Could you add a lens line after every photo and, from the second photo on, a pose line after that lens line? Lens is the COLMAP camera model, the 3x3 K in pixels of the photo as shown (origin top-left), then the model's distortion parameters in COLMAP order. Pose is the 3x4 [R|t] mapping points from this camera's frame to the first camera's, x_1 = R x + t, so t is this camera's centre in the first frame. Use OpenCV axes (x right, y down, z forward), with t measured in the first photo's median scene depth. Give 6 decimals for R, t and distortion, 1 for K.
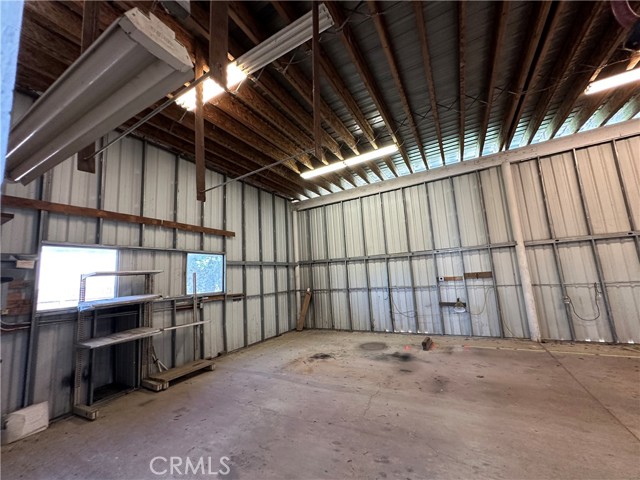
lens RADIAL K [[254.2, 0, 319.1], [0, 254.2, 241.5], [0, 0, 1]] dist [-0.008006, 0.000639]
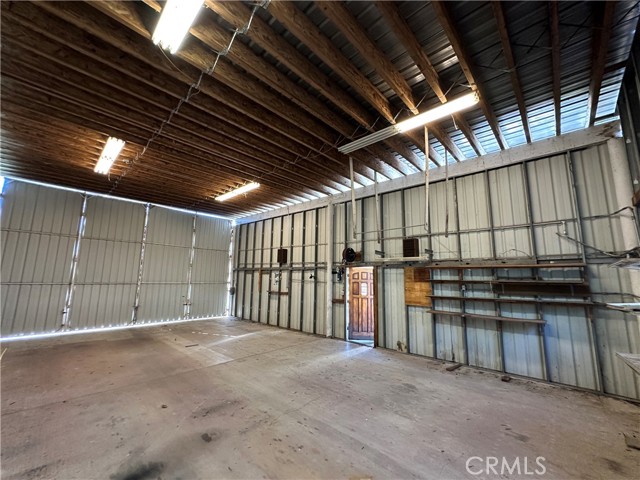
lens RADIAL K [[254.2, 0, 318.8], [0, 254.2, 240.3], [0, 0, 1]] dist [-0.008006, 0.000639]
pose [[-0.966904, 0.087455, 0.239685, -0.113215], [0.012046, 0.954019, -0.299503, 0.199604], [-0.254857, -0.286703, -0.923498, 1.455643]]
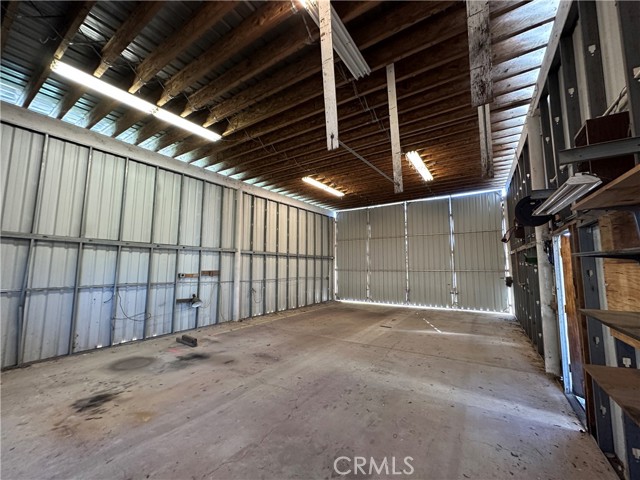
lens RADIAL K [[254.2, 0, 320.7], [0, 254.2, 240.1], [0, 0, 1]] dist [-0.008006, 0.000639]
pose [[0.068898, 0.163970, 0.984056, -0.636632], [-0.145966, 0.977442, -0.152649, 0.113142], [-0.986888, -0.133122, 0.091278, 0.528309]]
